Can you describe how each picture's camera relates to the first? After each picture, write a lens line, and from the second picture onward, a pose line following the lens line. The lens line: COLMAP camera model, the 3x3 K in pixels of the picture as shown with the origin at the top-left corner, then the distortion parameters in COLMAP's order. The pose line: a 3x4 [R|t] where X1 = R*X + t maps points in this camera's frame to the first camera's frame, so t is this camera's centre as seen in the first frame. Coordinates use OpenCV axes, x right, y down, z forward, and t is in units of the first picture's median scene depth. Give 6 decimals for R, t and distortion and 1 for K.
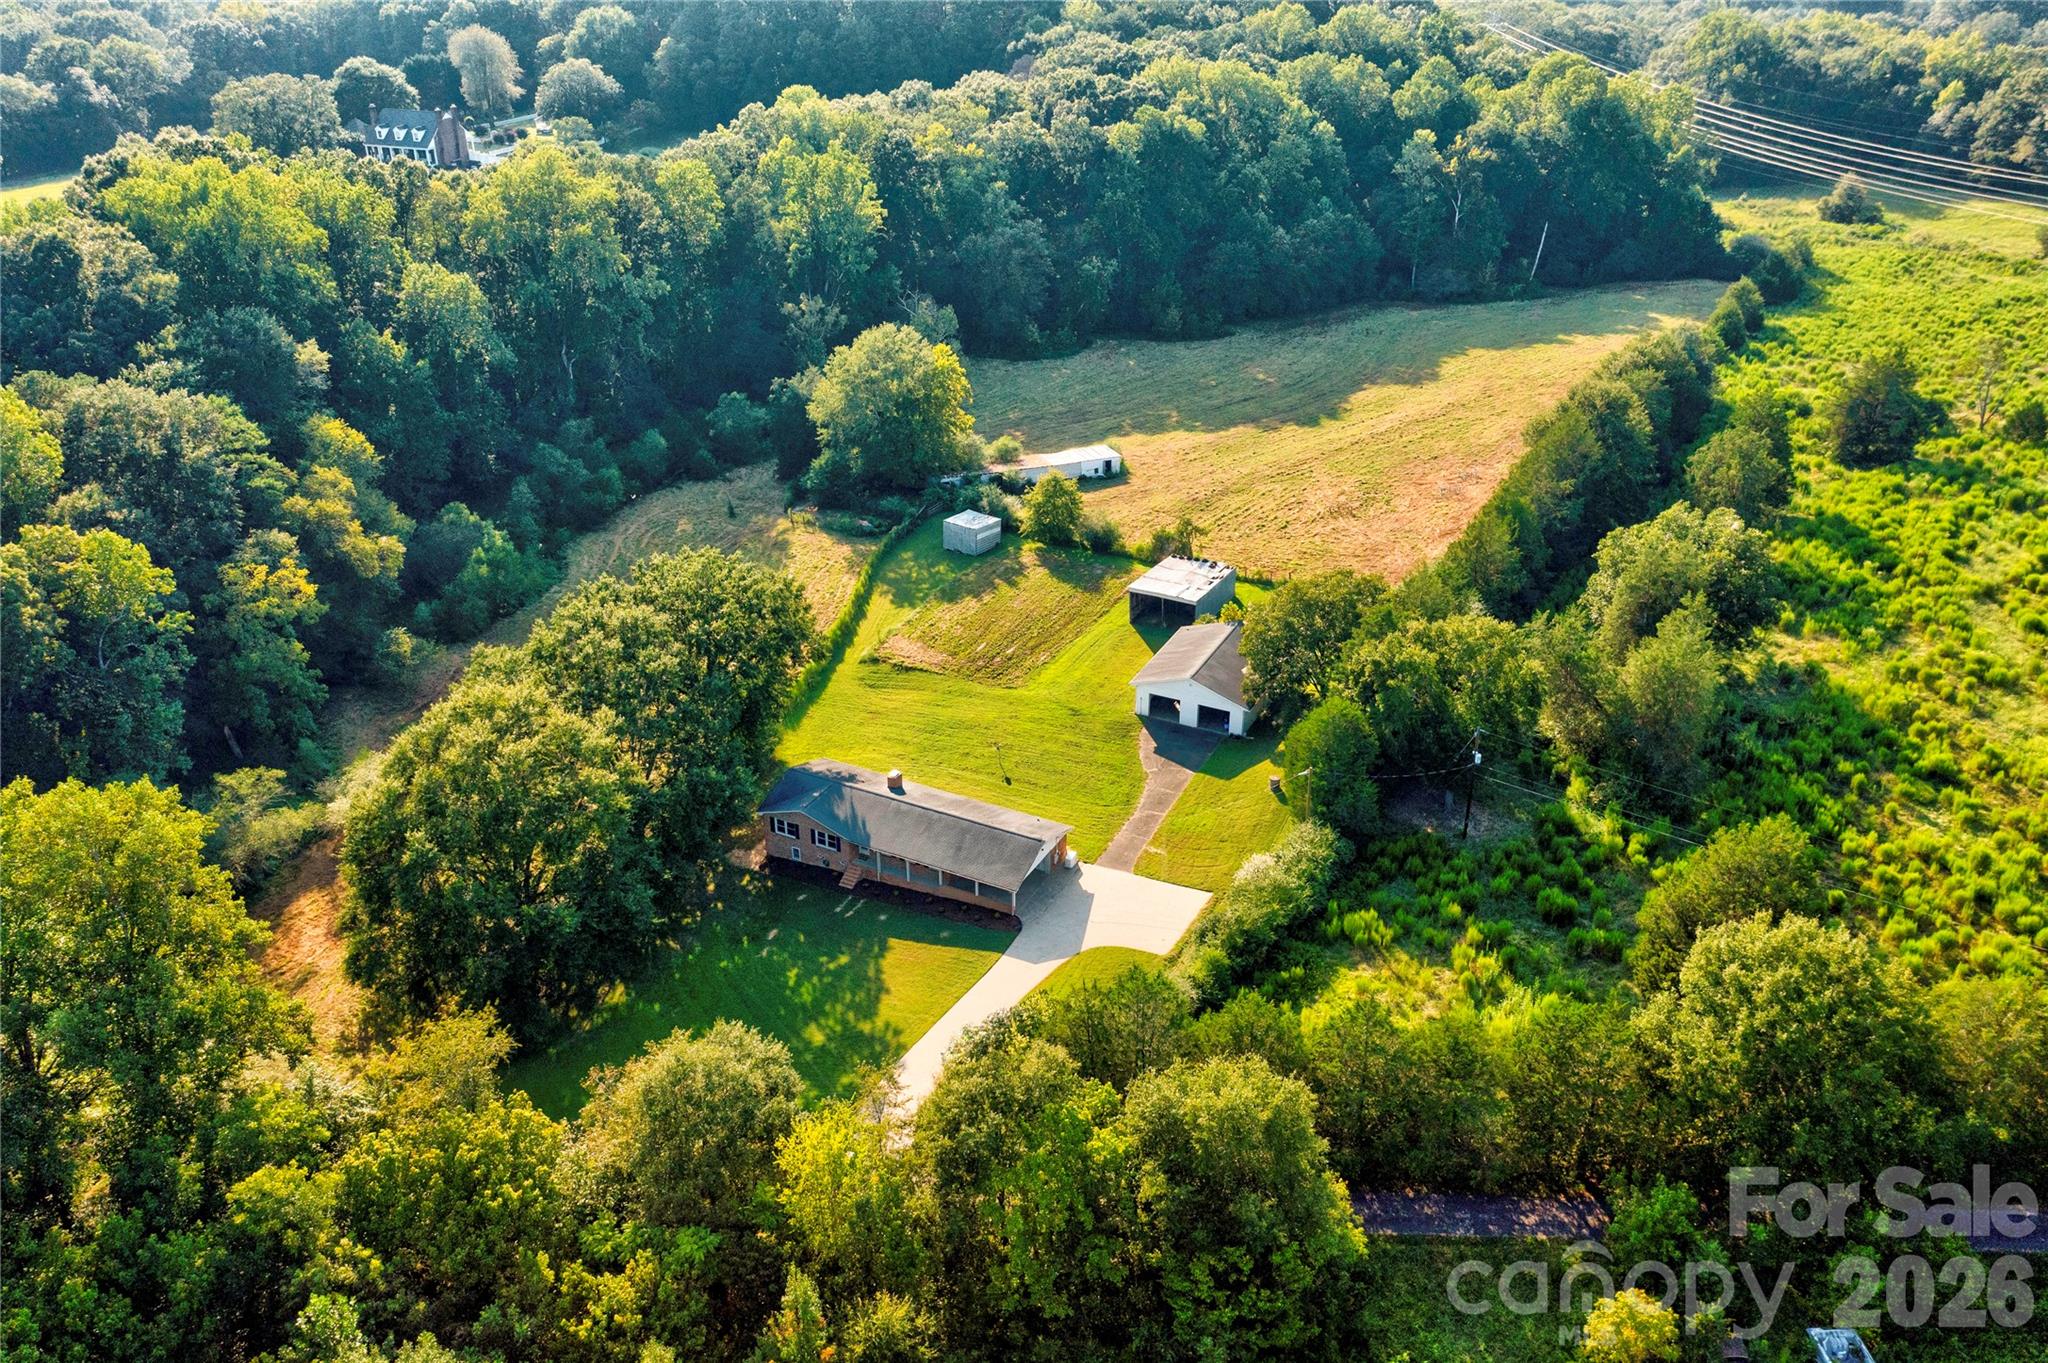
lens RADIAL K [[1594.1, 0, 1024.0], [0, 1594.1, 681.5], [0, 0, 1]] dist [0.025546, 0.000977]
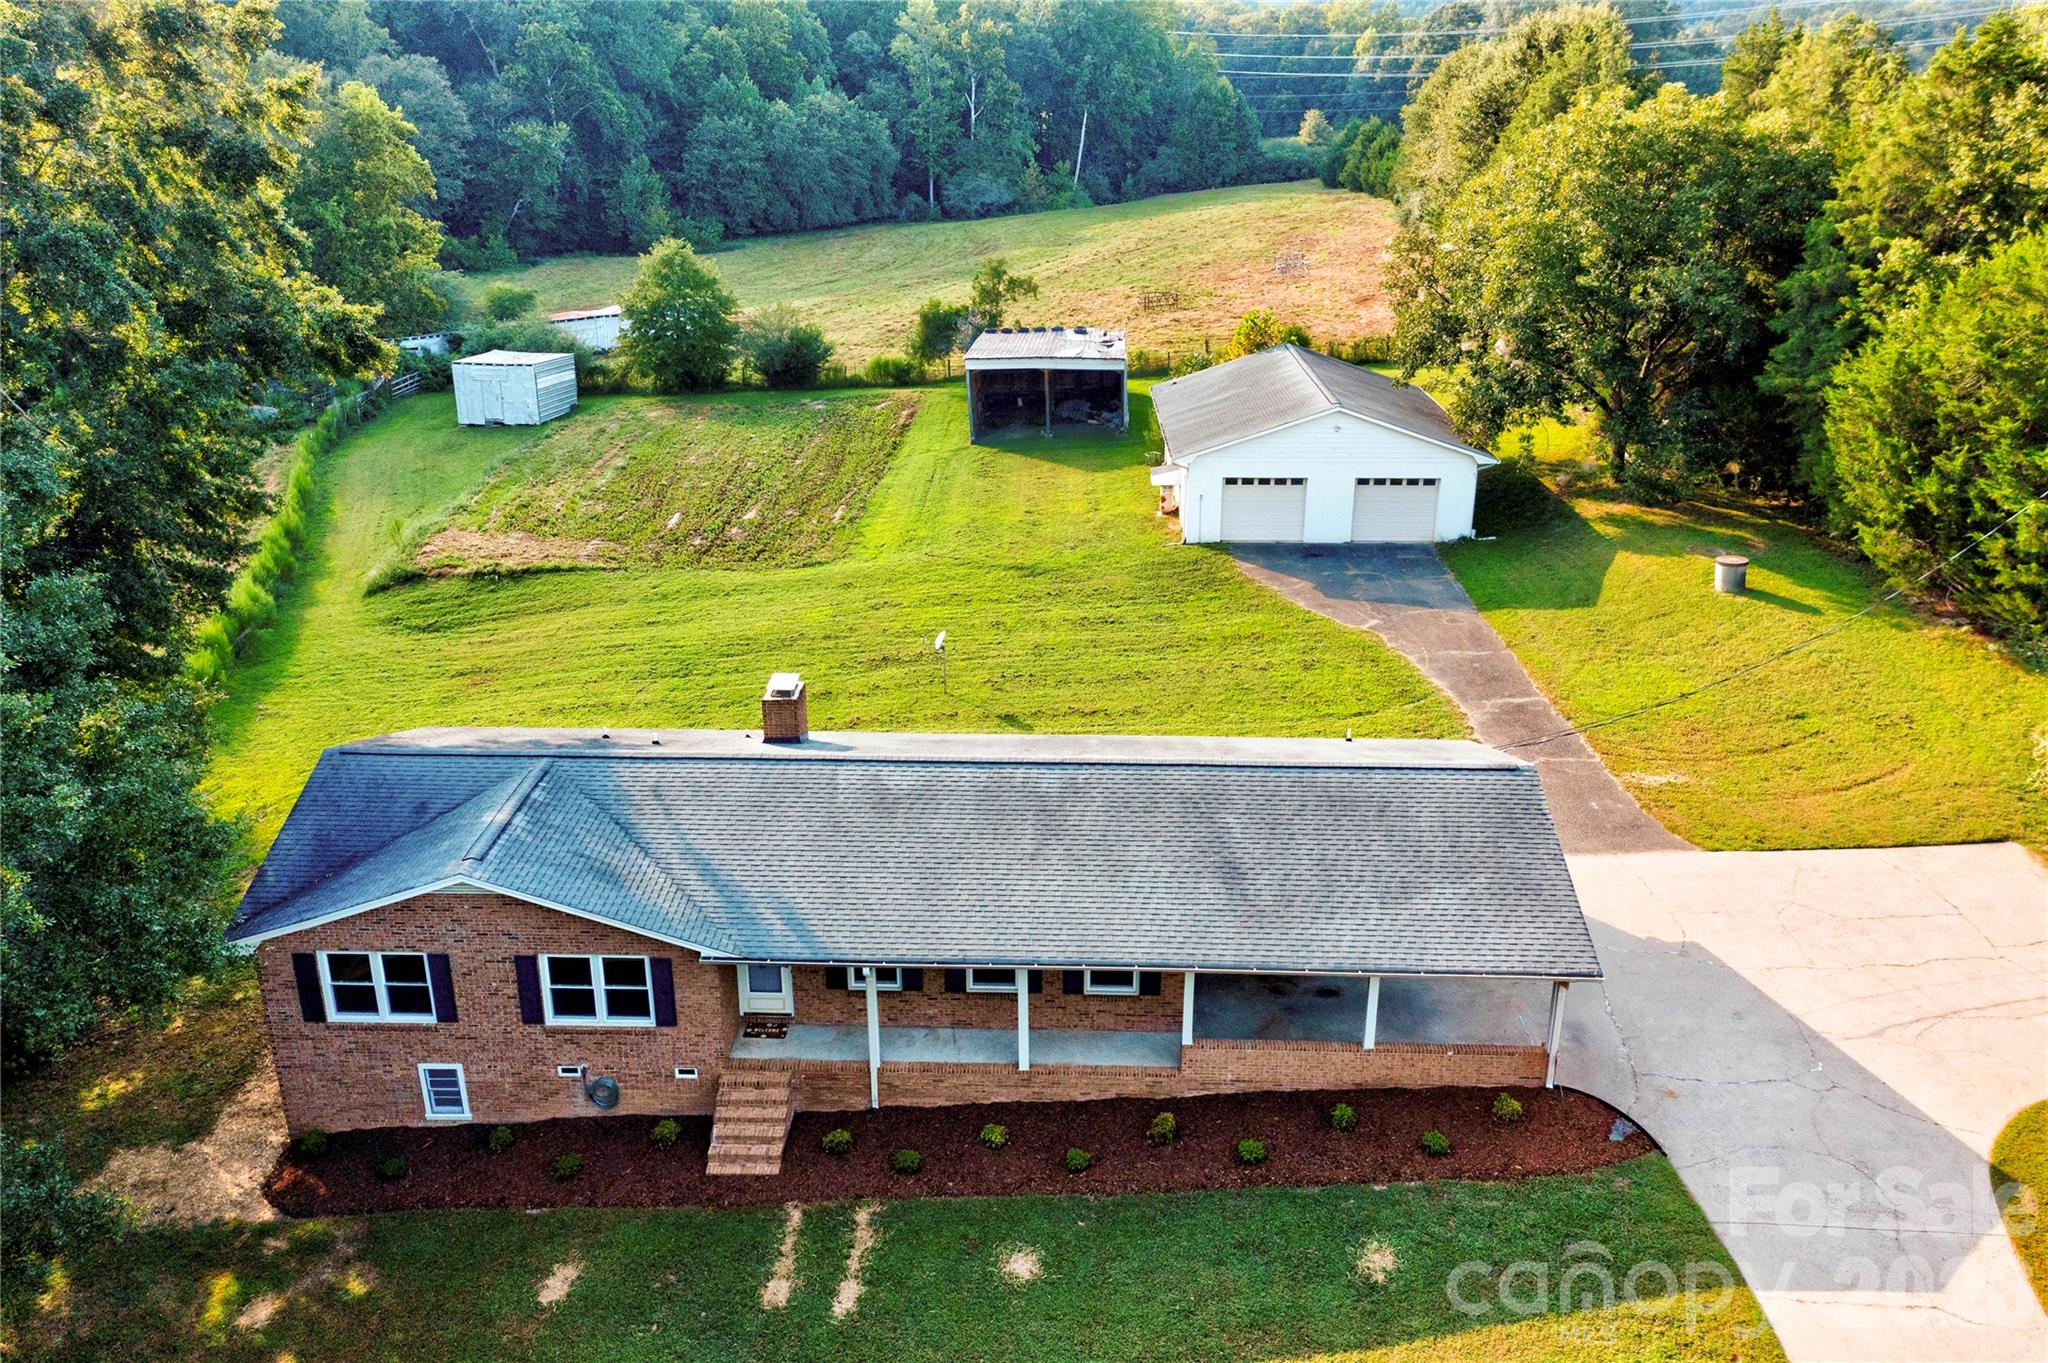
lens RADIAL K [[1594.1, 0, 1024.0], [0, 1594.1, 681.5], [0, 0, 1]] dist [0.025546, 0.000977]
pose [[0.902623, -0.157323, 0.400652, -0.141415], [0.198900, 0.977921, -0.064101, 0.077257], [-0.381722, 0.137548, 0.913985, 0.708845]]
